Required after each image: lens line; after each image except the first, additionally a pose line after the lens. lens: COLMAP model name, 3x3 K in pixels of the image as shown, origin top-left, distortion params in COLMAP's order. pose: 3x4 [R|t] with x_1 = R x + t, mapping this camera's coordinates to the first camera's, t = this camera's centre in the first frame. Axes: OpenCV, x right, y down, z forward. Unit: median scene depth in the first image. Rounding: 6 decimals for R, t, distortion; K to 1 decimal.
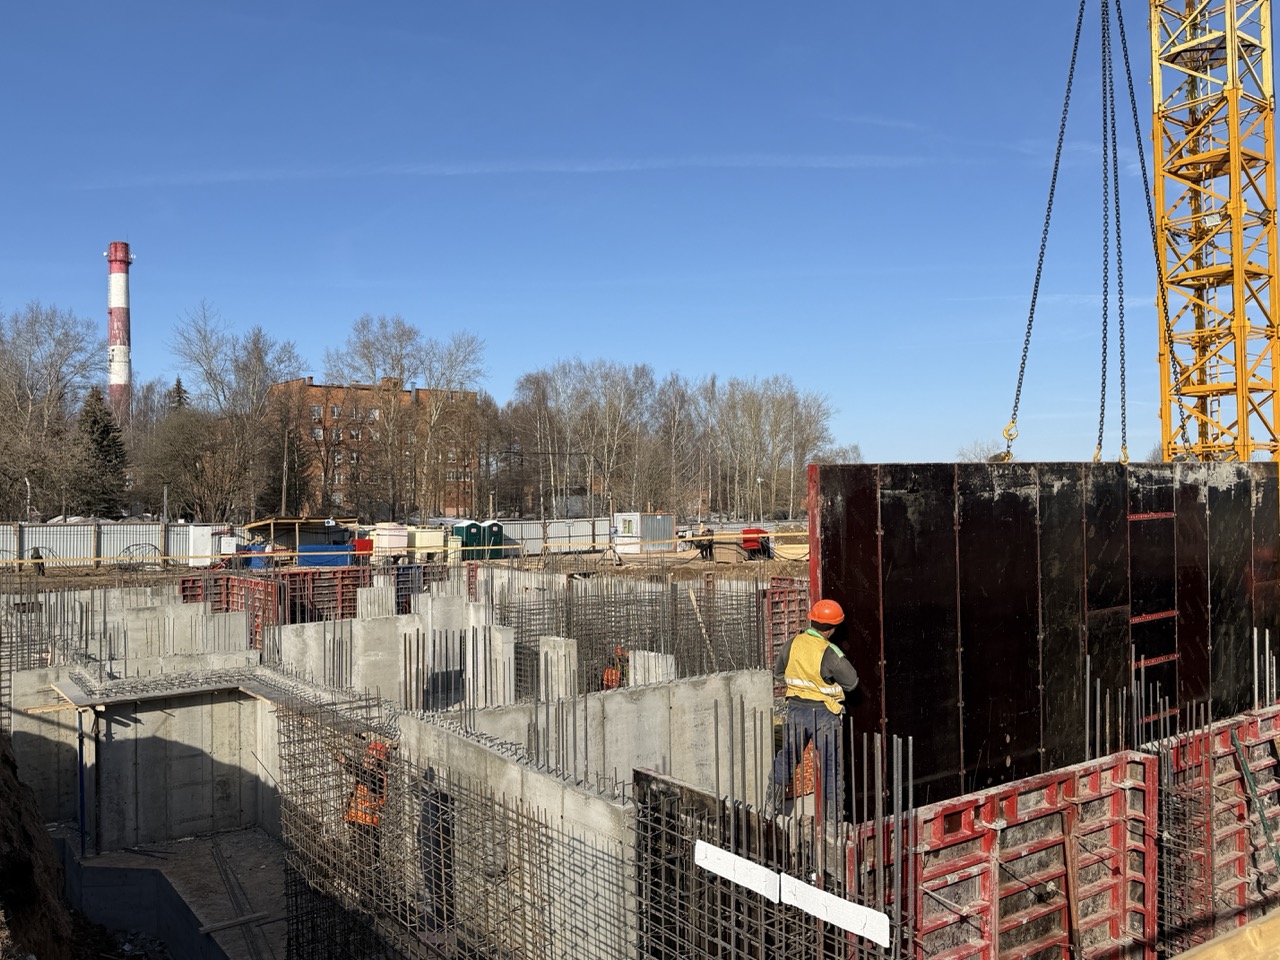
lens RADIAL K [[1043.3, 0, 640.0], [0, 1043.3, 480.0], [0, 0, 1]] dist [0.088142, -0.083818]
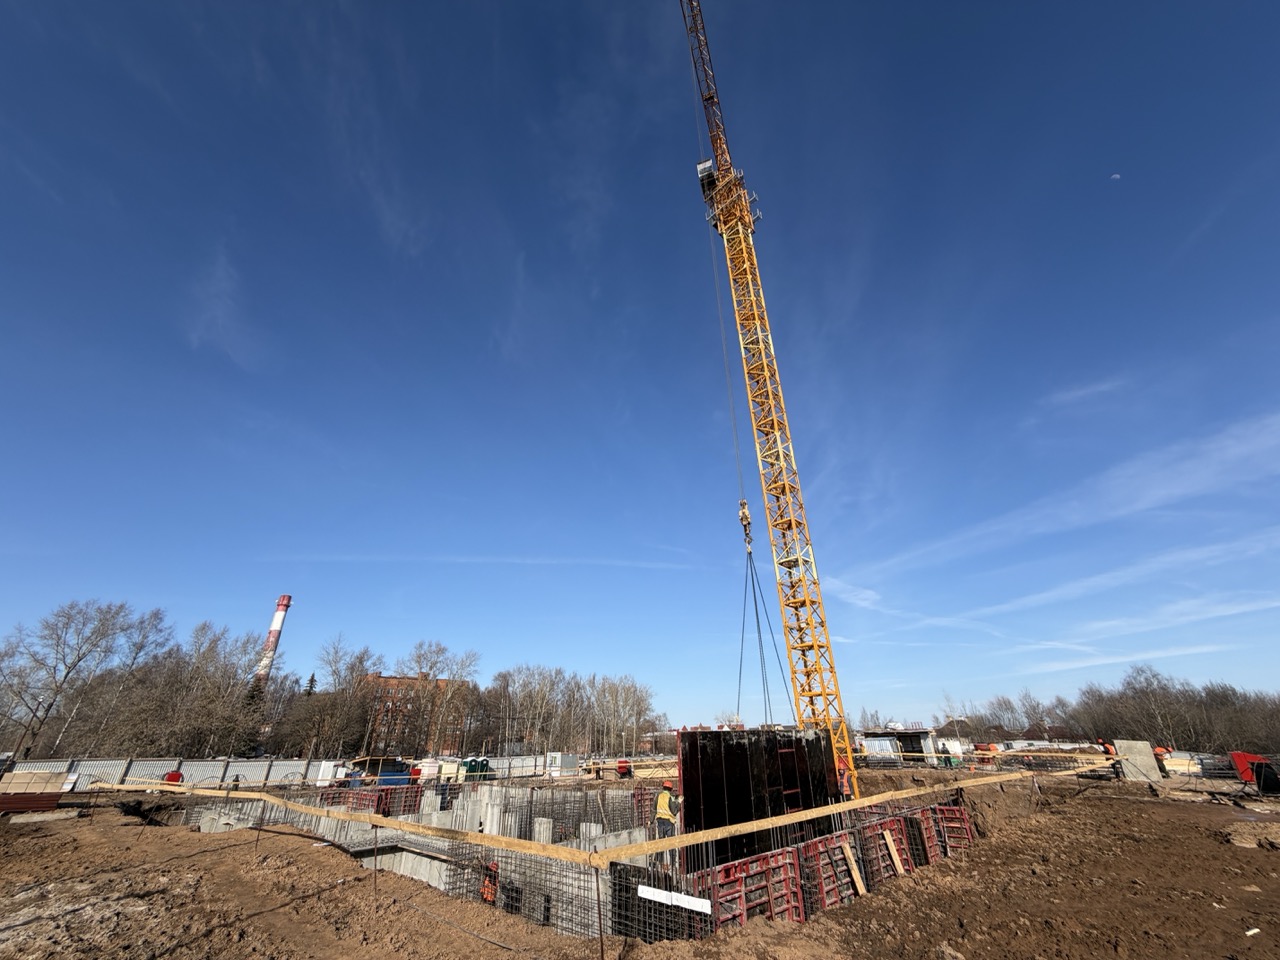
lens RADIAL K [[516.6, 0, 635.4], [0, 516.6, 477.3], [0, 0, 1]] dist [0.001570, 0.000284]
pose [[0.988091, 0.068855, 0.137607, -0.071724], [-0.000795, 0.896568, -0.442906, -0.003955], [-0.153870, 0.437522, 0.885945, -0.219741]]
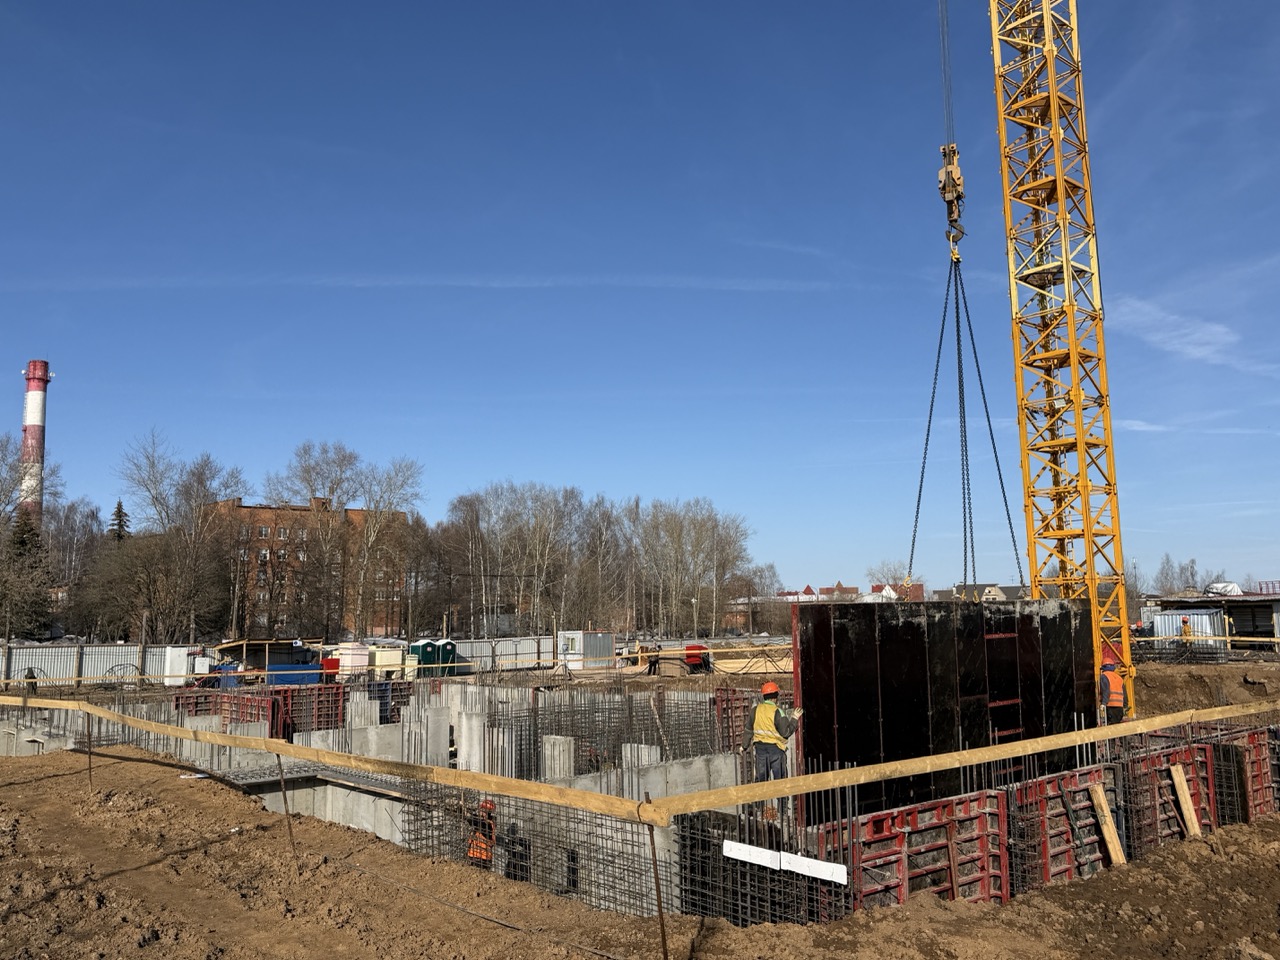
lens RADIAL K [[1051.4, 0, 627.8], [0, 1051.4, 485.1], [0, 0, 1]] dist [0.133131, -0.240491]
pose [[0.997500, 0.006217, 0.070392, -0.071624], [0.001231, 0.994443, -0.105273, -0.009238], [-0.070655, 0.105096, 0.991949, -0.225397]]
